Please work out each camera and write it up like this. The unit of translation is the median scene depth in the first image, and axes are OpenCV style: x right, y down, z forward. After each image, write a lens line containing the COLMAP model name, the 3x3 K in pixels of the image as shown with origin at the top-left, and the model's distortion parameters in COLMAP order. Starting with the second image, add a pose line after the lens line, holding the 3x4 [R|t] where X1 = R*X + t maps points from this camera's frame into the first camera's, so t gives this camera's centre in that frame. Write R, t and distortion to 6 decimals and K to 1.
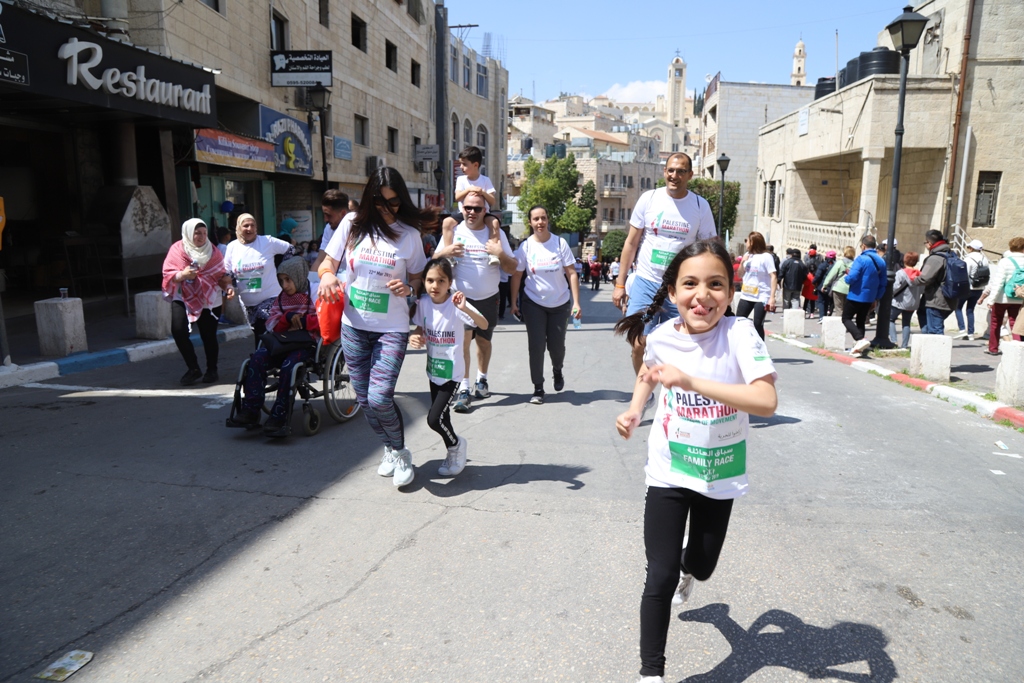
lens RADIAL K [[693.9, 0, 512.0], [0, 693.9, 341.5], [0, 0, 1]] dist [-0.110387, 0.059150]
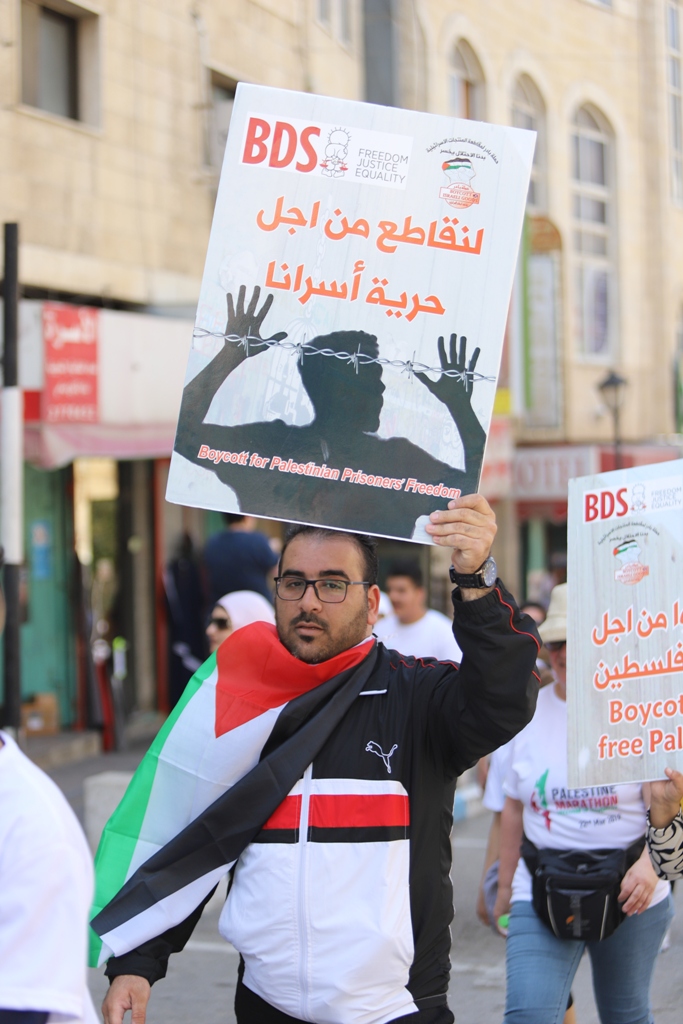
lens RADIAL K [[2089.4, 0, 341.5], [0, 2089.4, 512.0], [0, 0, 1]] dist [-0.257647, 0.043410]
pose [[0.980592, -0.024340, -0.194542, 0.014323], [-0.008675, 0.985905, -0.167080, -0.054554], [0.195867, 0.165525, 0.966560, 0.382701]]
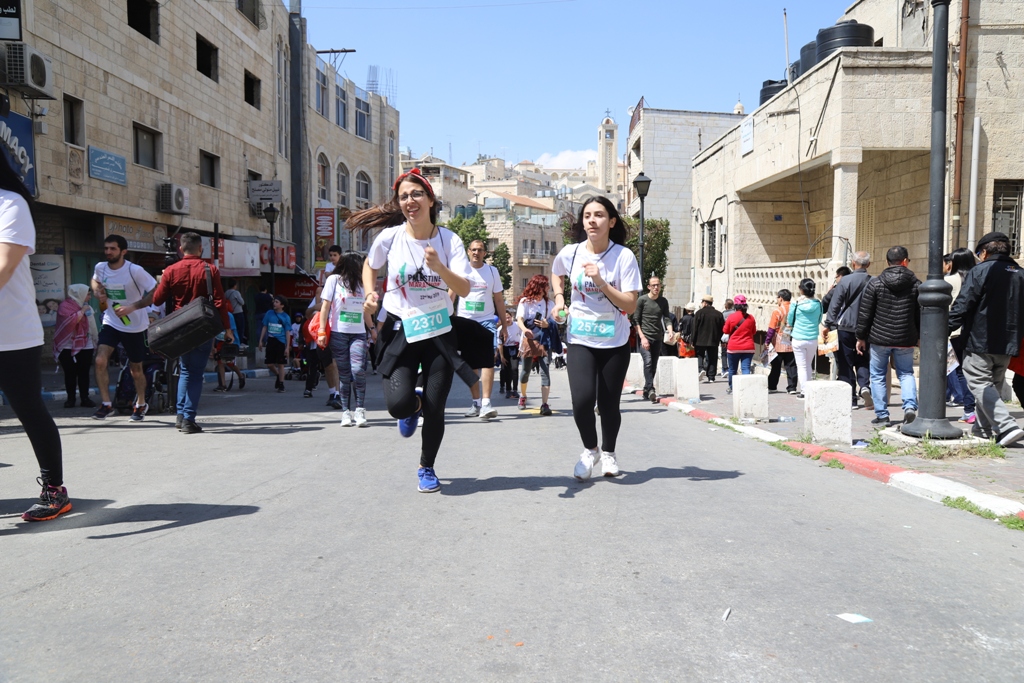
lens RADIAL K [[775.6, 0, 512.0], [0, 775.6, 341.5], [0, 0, 1]] dist [-0.053051, 0.009973]
pose [[0.995036, -0.013302, 0.098622, 0.055649], [0.025093, 0.992541, -0.119300, -0.000506], [-0.096300, 0.121183, 0.987948, 0.137558]]
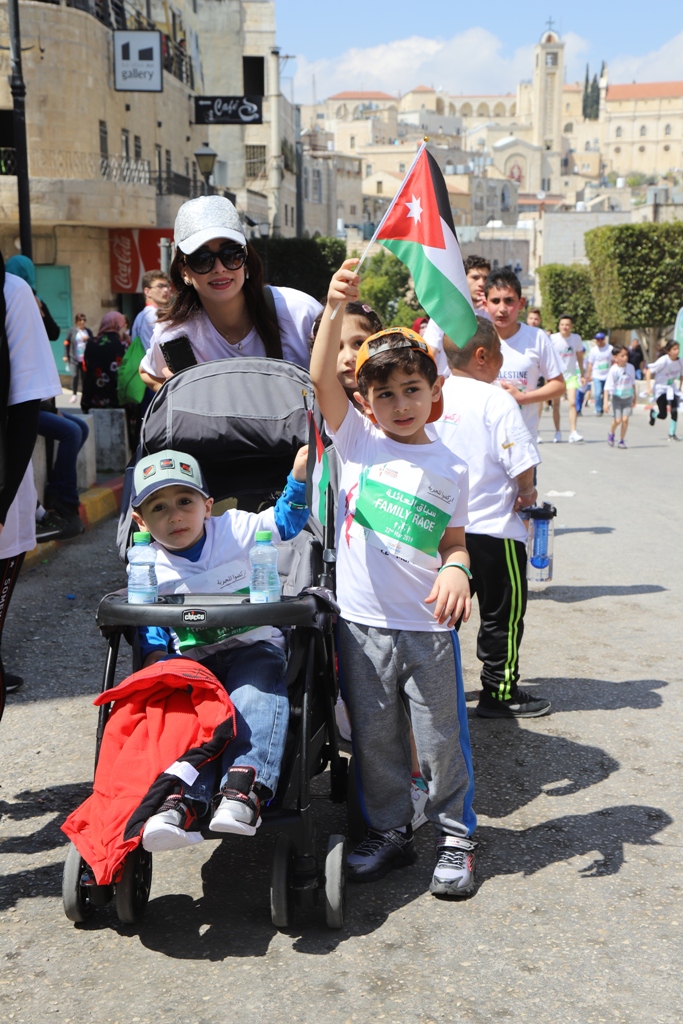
lens RADIAL K [[1375.8, 0, 341.5], [0, 1375.8, 512.0], [0, 0, 1]] dist [0.134669, 0.038453]
pose [[0.997463, -0.024660, 0.066776, -0.212484], [0.025859, 0.999518, -0.017160, 0.164876], [-0.066321, 0.018843, 0.997620, -1.348603]]
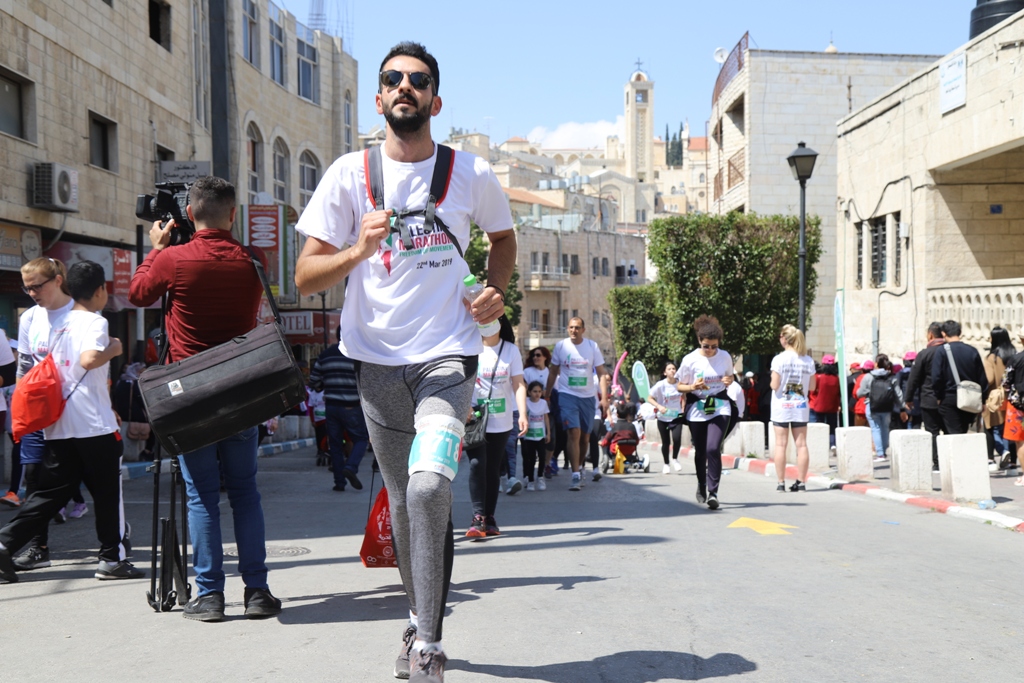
lens RADIAL K [[1138.6, 0, 512.0], [0, 1138.6, 341.5], [0, 0, 1]] dist [0.101290, -0.012568]
pose [[0.992954, -0.018893, 0.116981, 0.009540], [0.038906, 0.984460, -0.171243, -0.007339], [-0.111927, 0.174588, 0.978259, 0.169557]]
